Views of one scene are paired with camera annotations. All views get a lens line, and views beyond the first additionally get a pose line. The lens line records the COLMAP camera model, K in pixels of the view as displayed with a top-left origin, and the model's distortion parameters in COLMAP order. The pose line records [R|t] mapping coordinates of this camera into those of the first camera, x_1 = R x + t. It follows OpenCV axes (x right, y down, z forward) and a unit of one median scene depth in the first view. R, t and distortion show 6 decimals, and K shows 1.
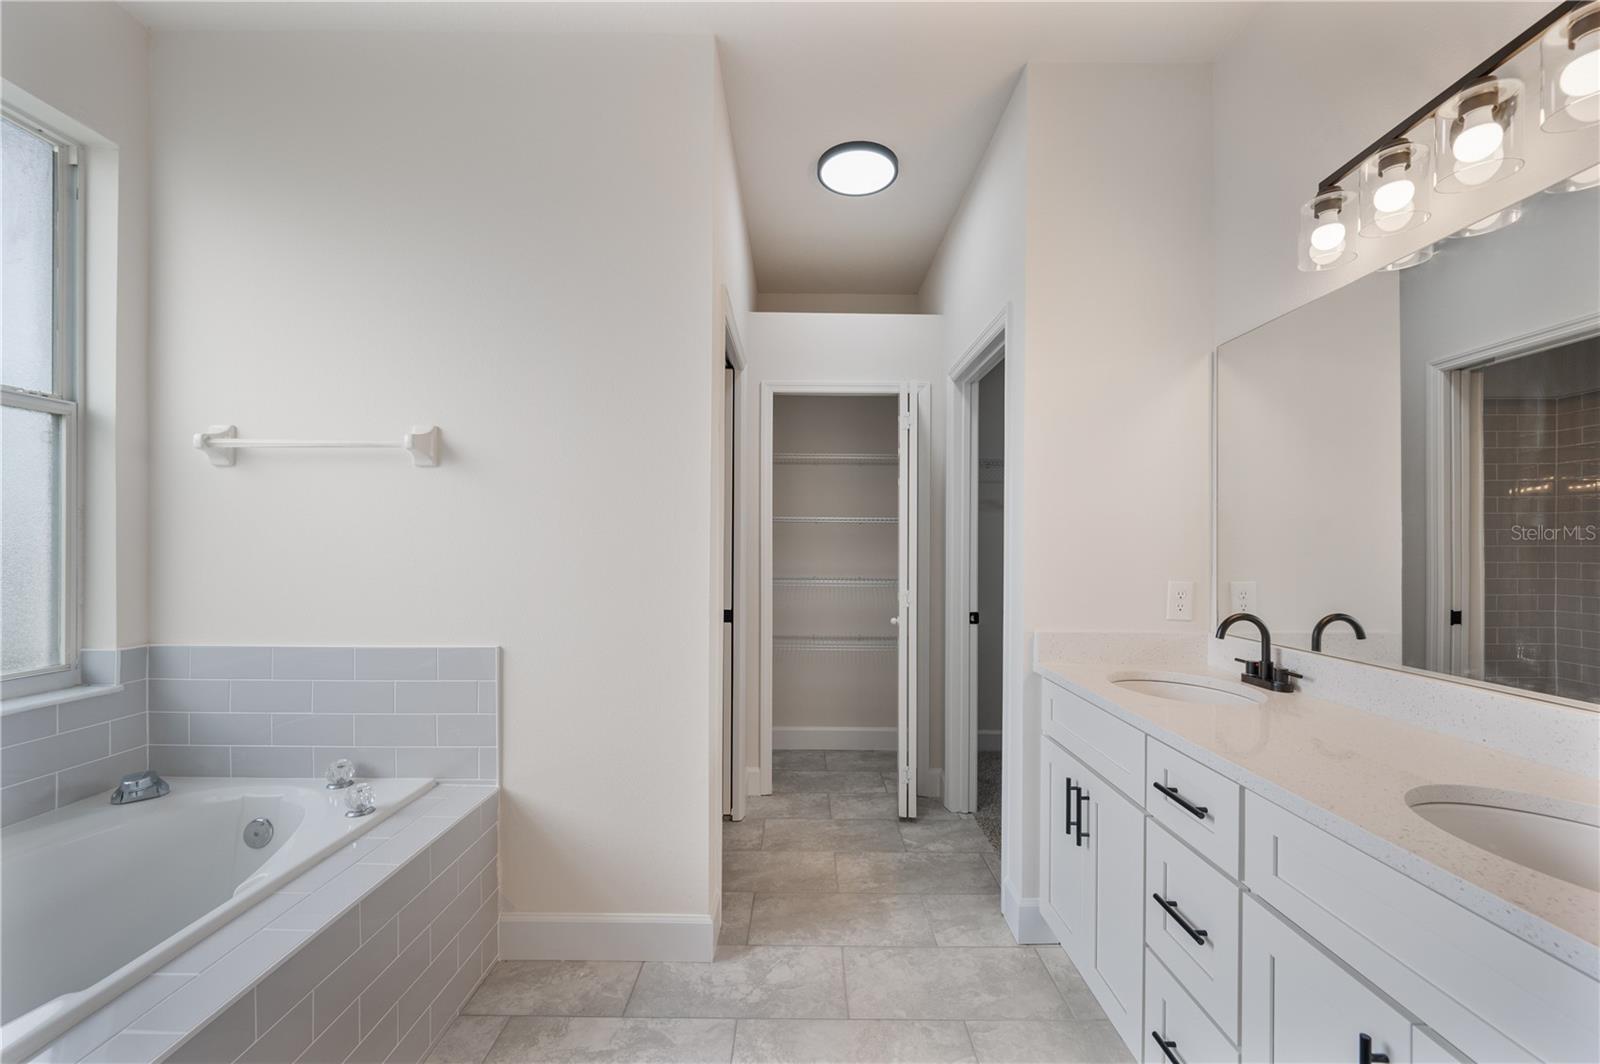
lens RADIAL K [[636.5, 0, 808.8], [0, 636.5, 546.6], [0, 0, 1]] dist [0.003746, -0.000055]
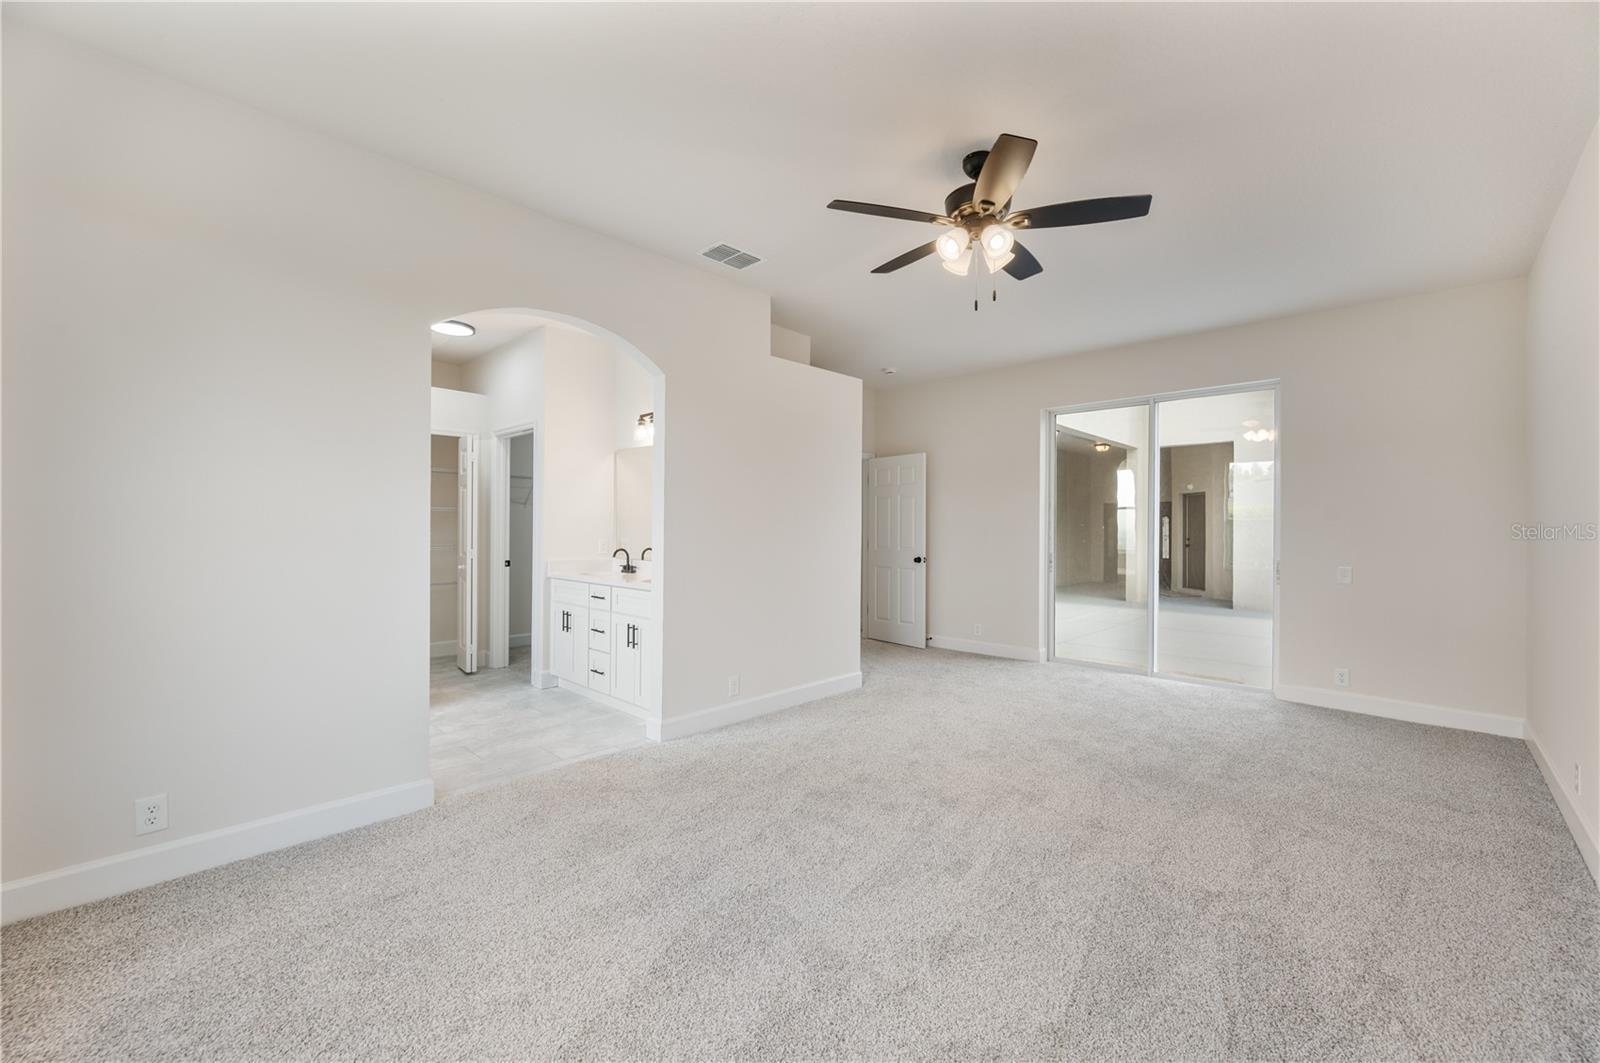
lens RADIAL K [[636.5, 0, 808.1], [0, 636.5, 532.3], [0, 0, 1]] dist [0.003746, -0.000055]
pose [[0.698478, -0.005322, 0.715612, -0.476071], [-0.003400, 0.999936, 0.010755, -0.003106], [-0.715623, -0.009945, 0.698415, -0.970471]]
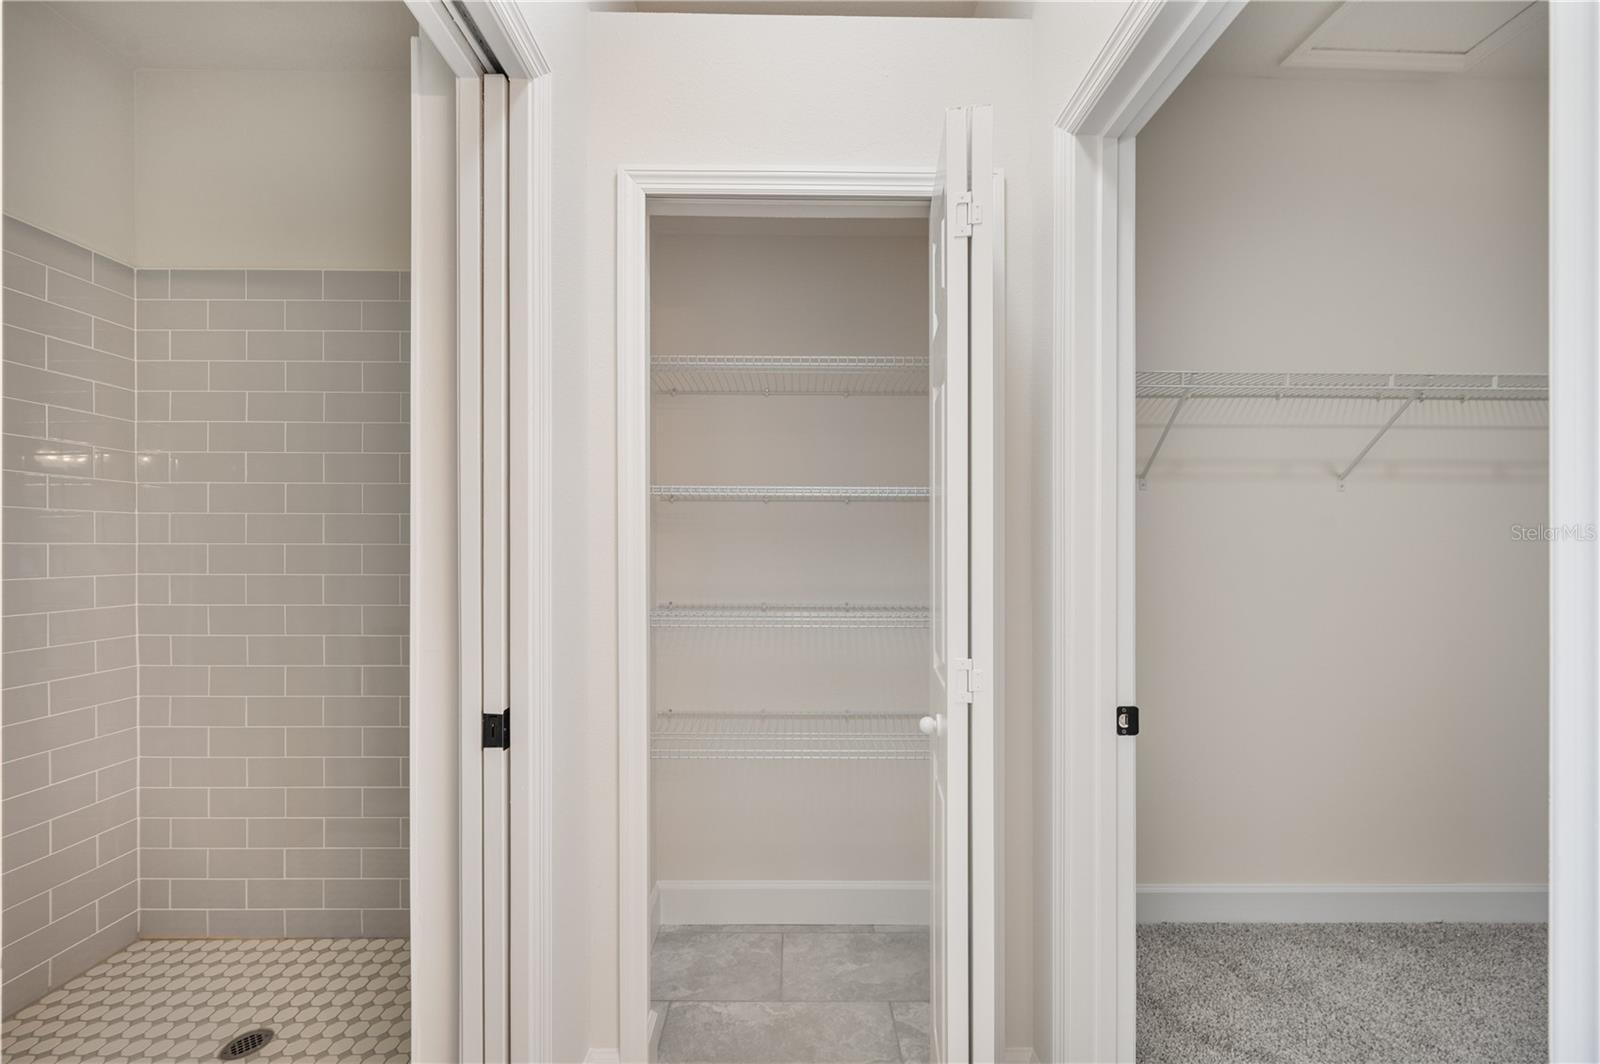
lens RADIAL K [[636.5, 0, 798.9], [0, 636.5, 542.6], [0, 0, 1]] dist [0.003746, -0.000055]
pose [[0.999987, -0.004593, 0.002075, 0.050919], [0.004616, 0.999926, -0.011249, 0.003117], [-0.002023, 0.011258, 0.999935, 0.599845]]
